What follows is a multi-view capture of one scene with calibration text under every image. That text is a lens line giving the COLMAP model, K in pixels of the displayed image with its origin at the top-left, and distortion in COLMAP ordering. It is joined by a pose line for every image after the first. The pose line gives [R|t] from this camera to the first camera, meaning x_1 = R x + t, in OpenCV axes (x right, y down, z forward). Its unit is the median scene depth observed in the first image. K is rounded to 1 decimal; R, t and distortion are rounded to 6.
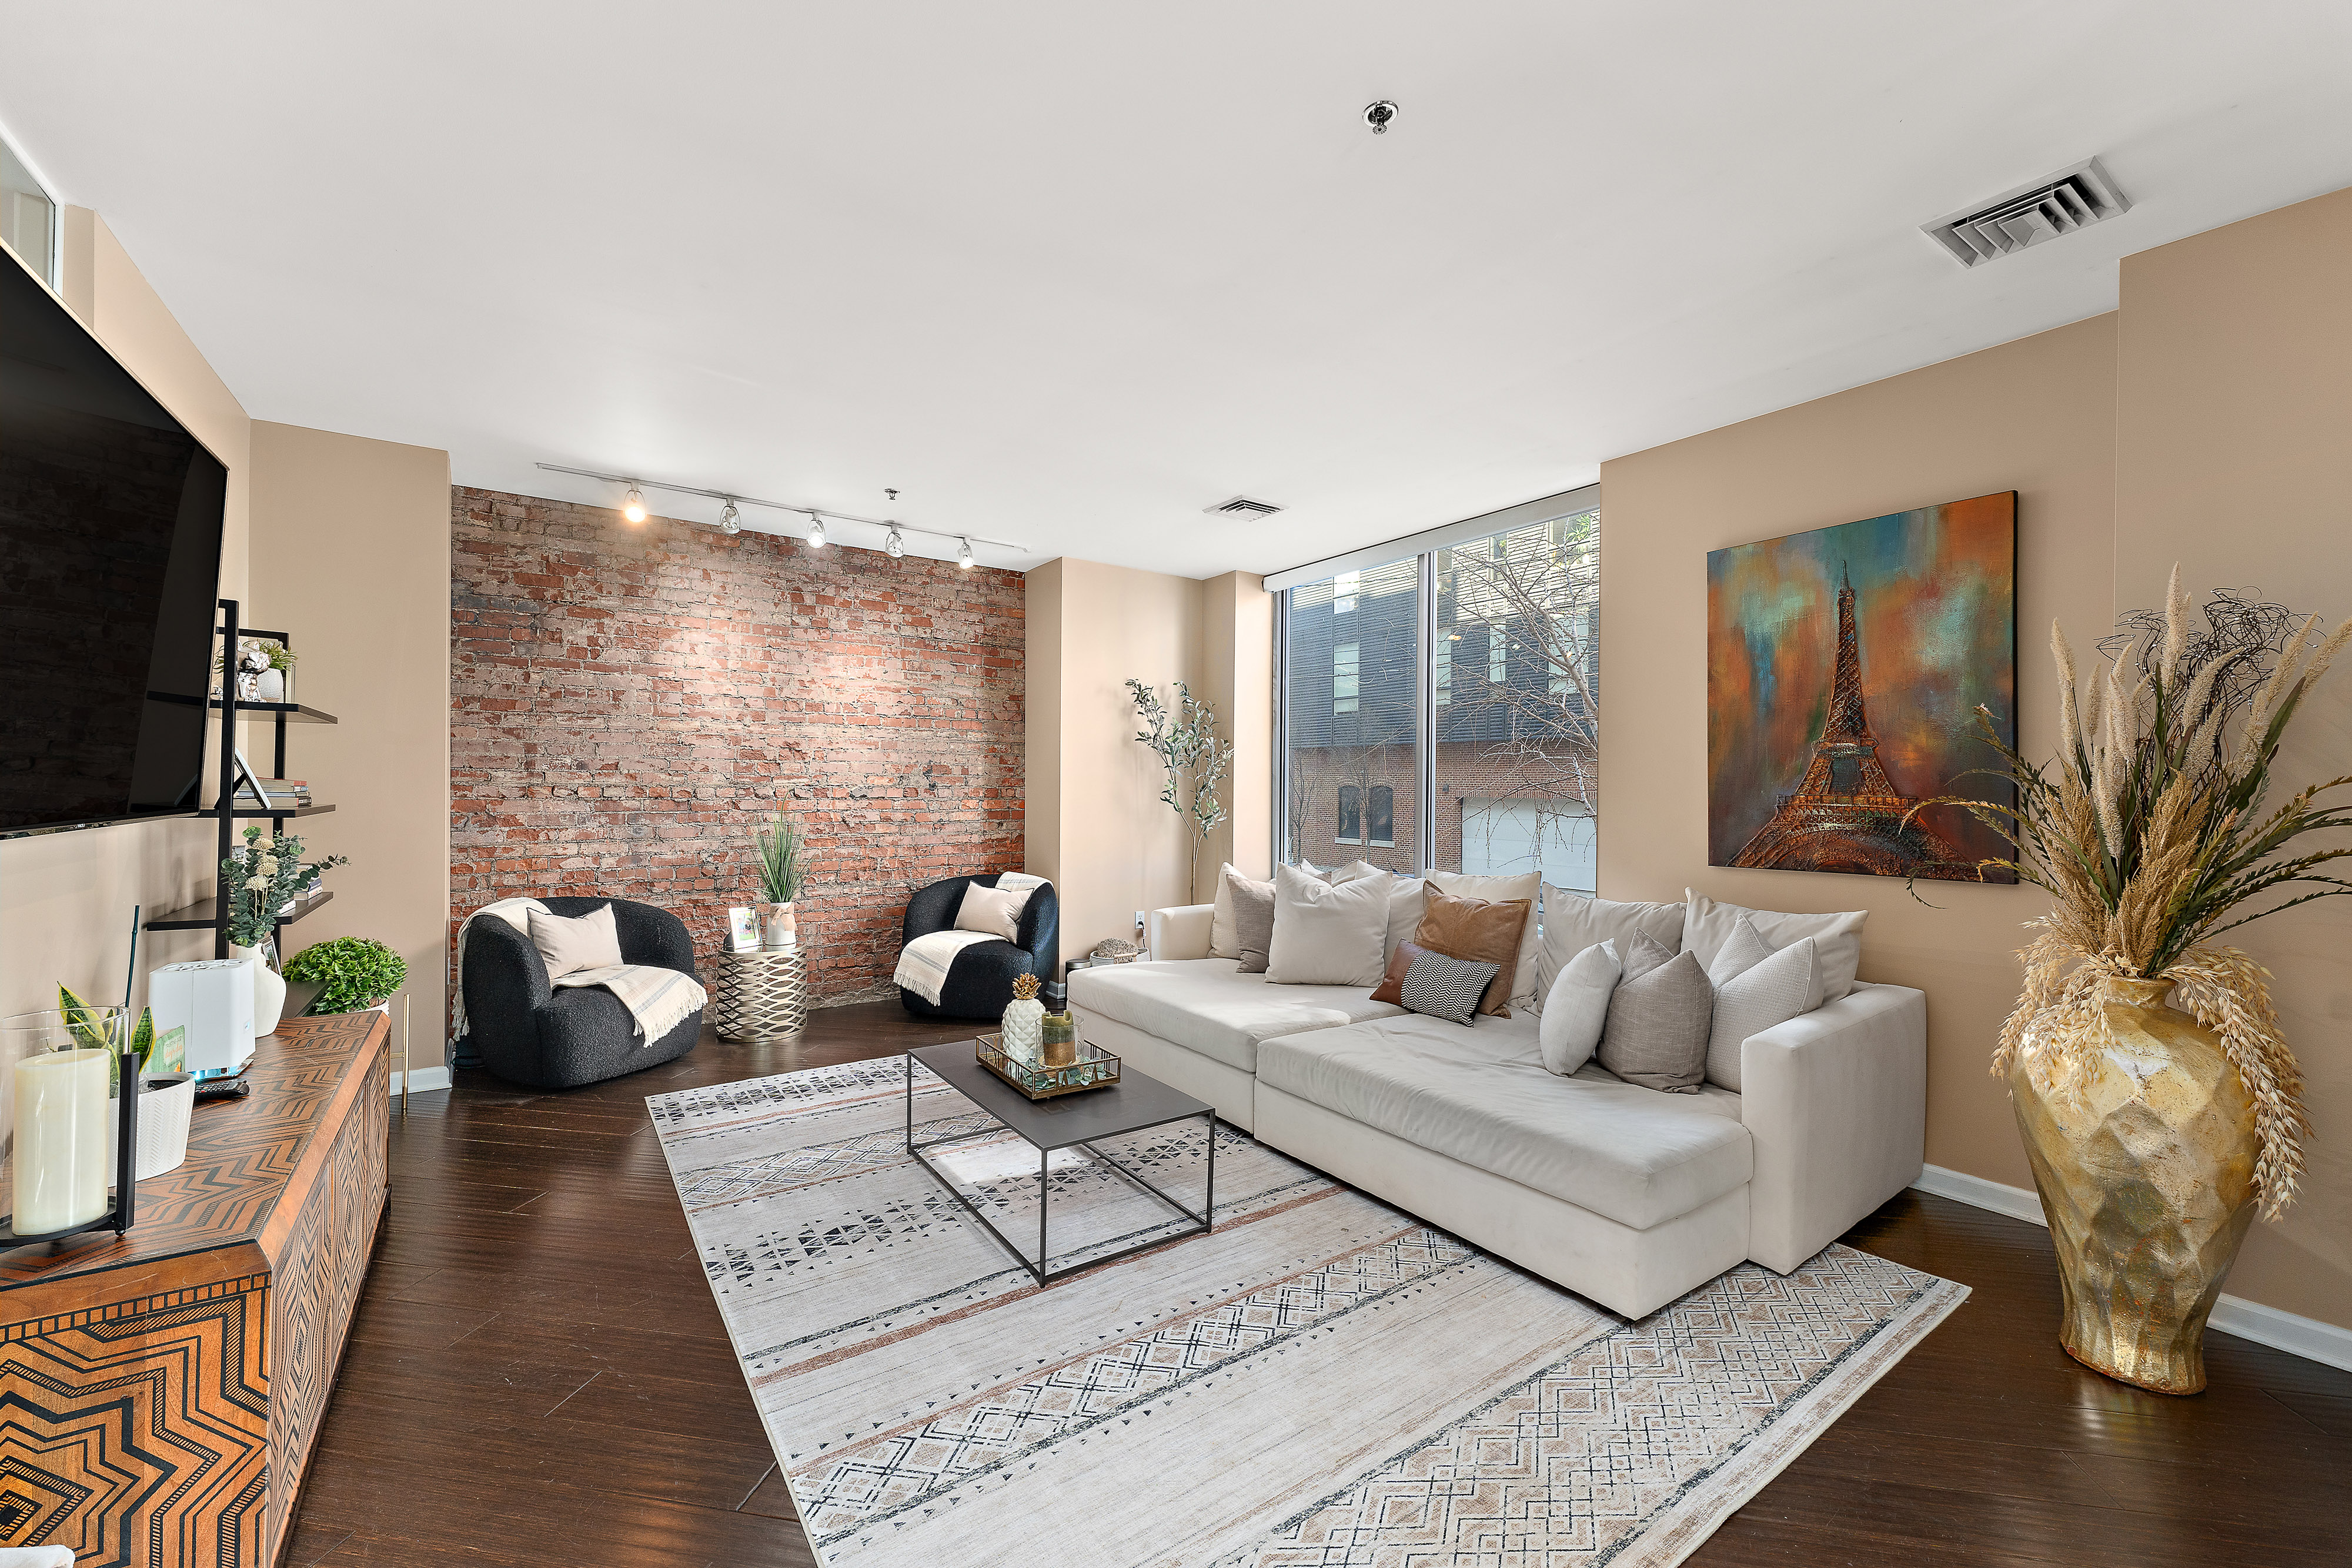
lens RADIAL K [[937.8, 0, 1175.8], [0, 937.8, 784.1], [0, 0, 1]] dist [-0.002213, 0.000191]
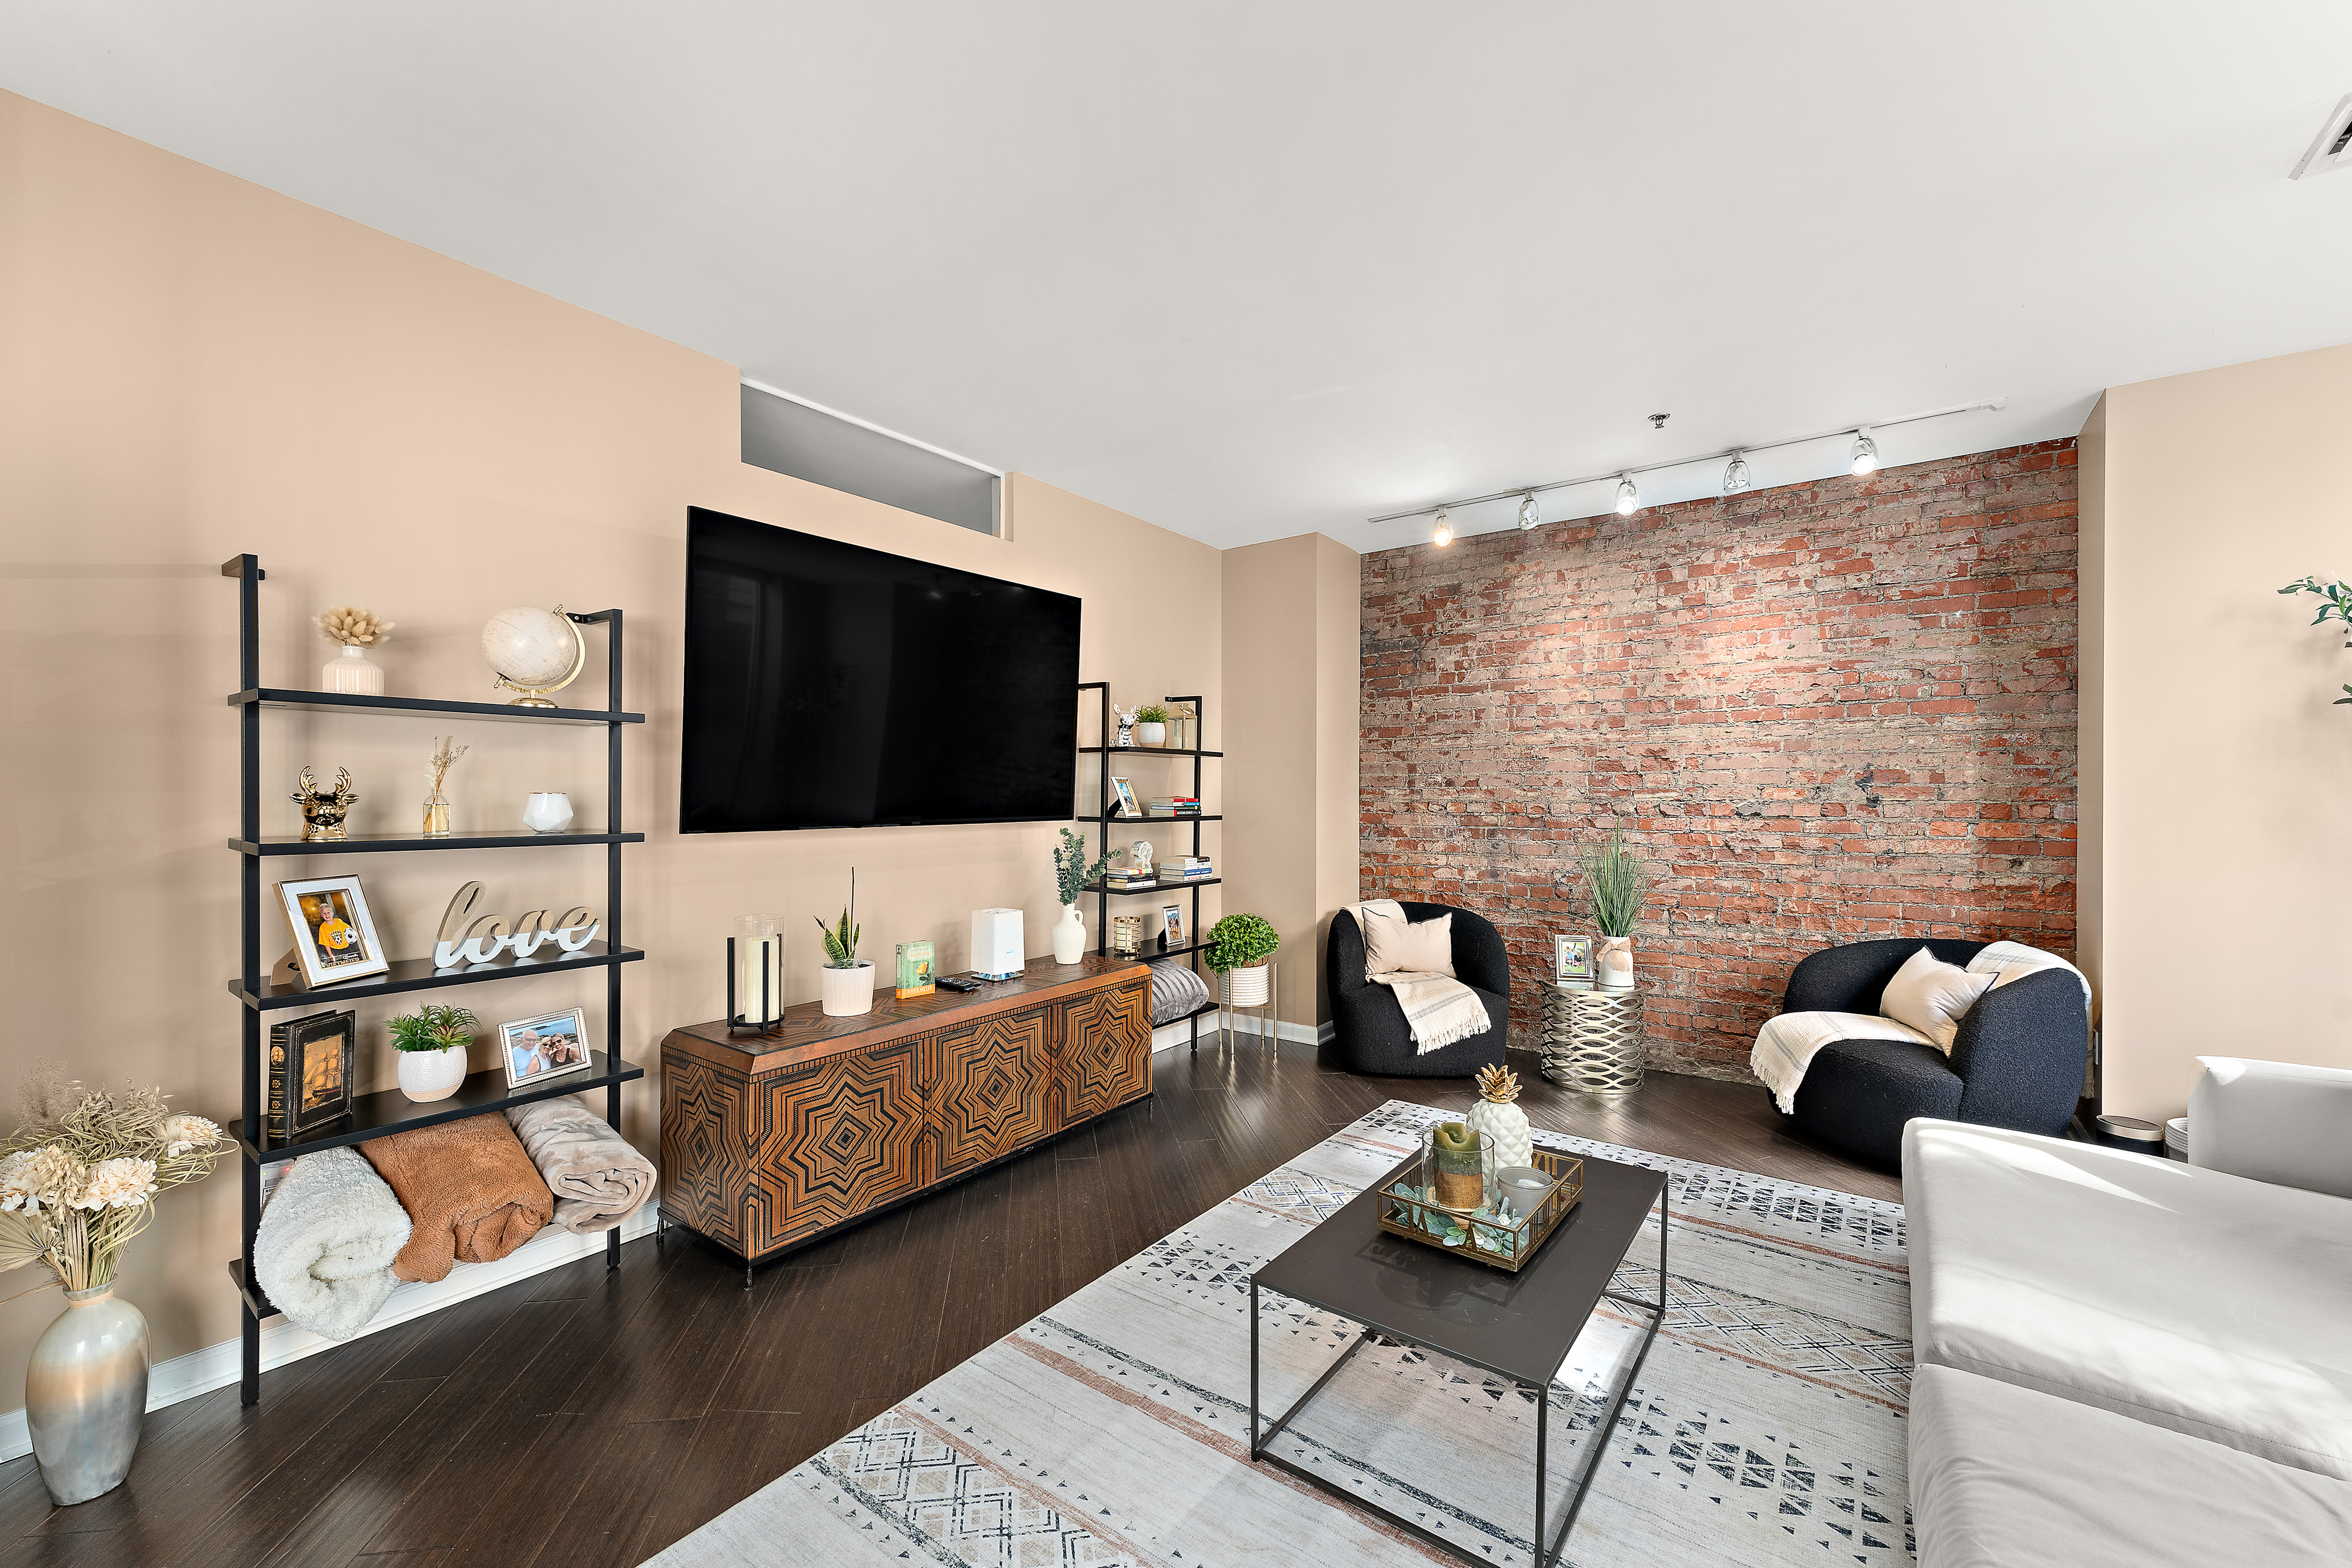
lens RADIAL K [[937.8, 0, 1167.1], [0, 937.8, 799.7], [0, 0, 1]] dist [-0.002213, 0.000191]
pose [[0.305323, -0.004643, -0.952237, 0.313302], [0.003792, 0.999986, -0.003660, 0.002426], [0.952241, -0.002493, 0.305337, 0.391791]]
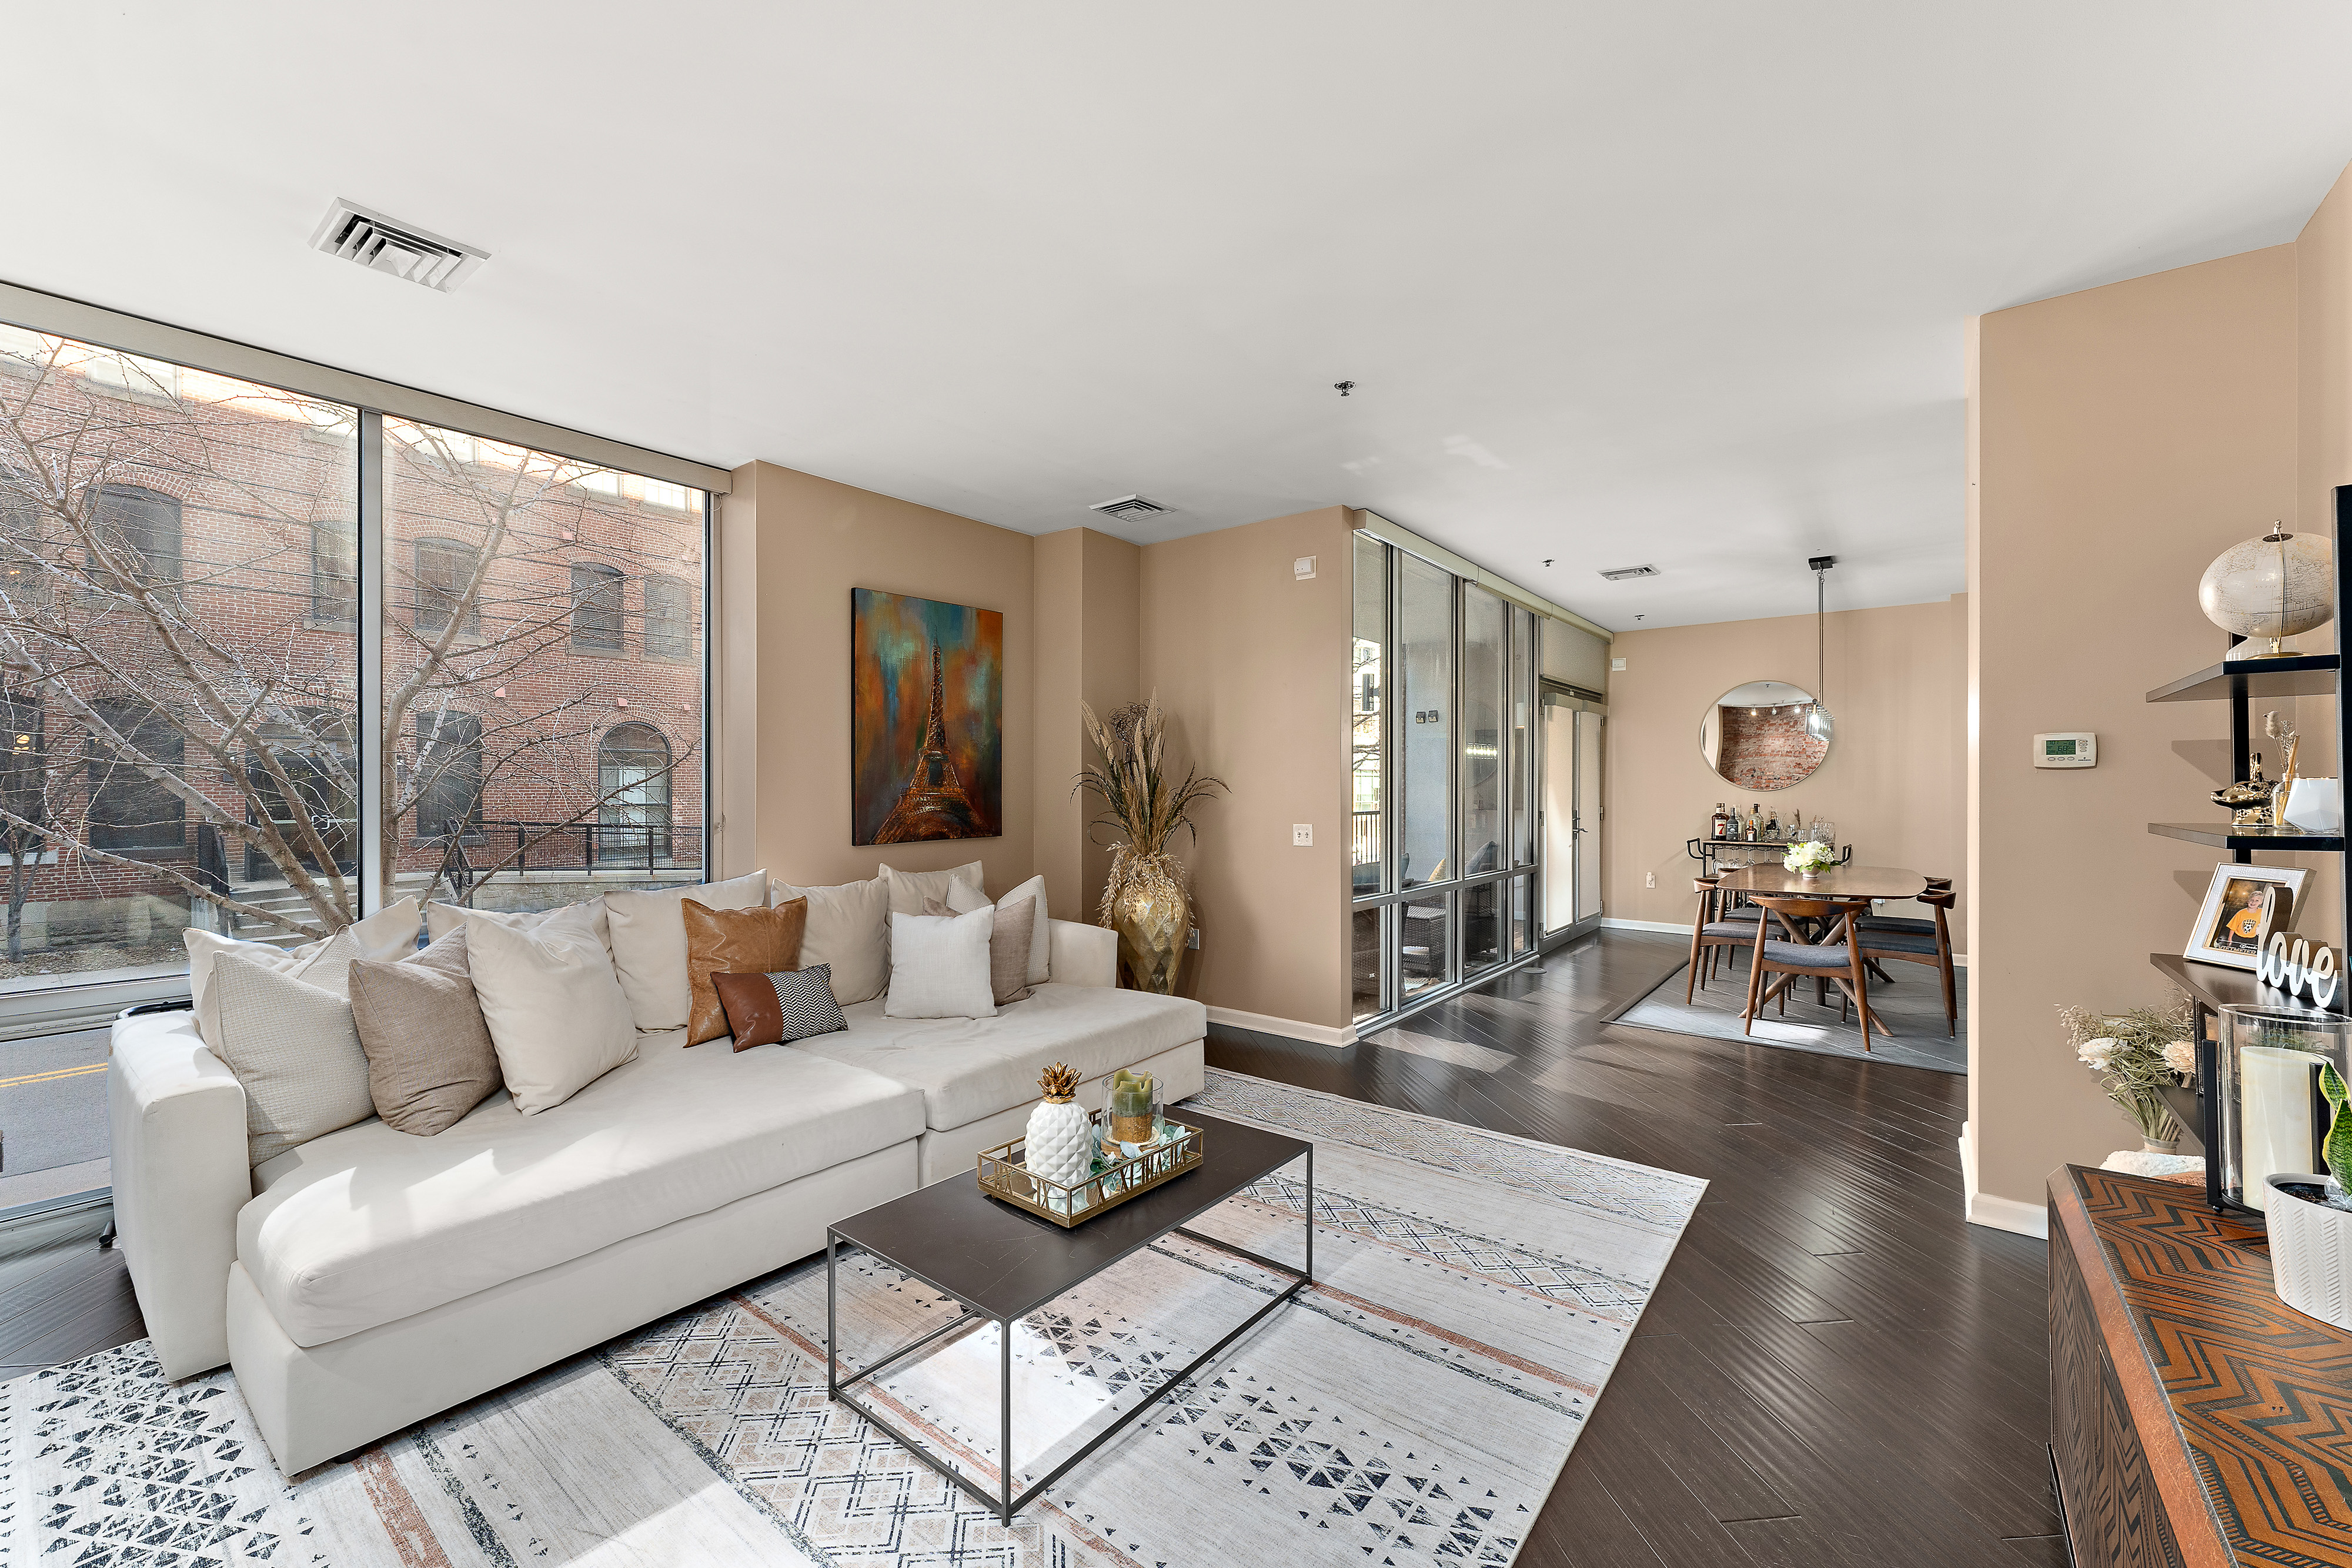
lens RADIAL K [[937.8, 0, 1153.1], [0, 937.8, 795.6], [0, 0, 1]] dist [-0.002213, 0.000191]
pose [[-0.271944, -0.018814, 0.962129, -0.588324], [-0.003887, 0.999822, 0.018453, -0.002255], [-0.962305, 0.001278, -0.271968, 0.800471]]
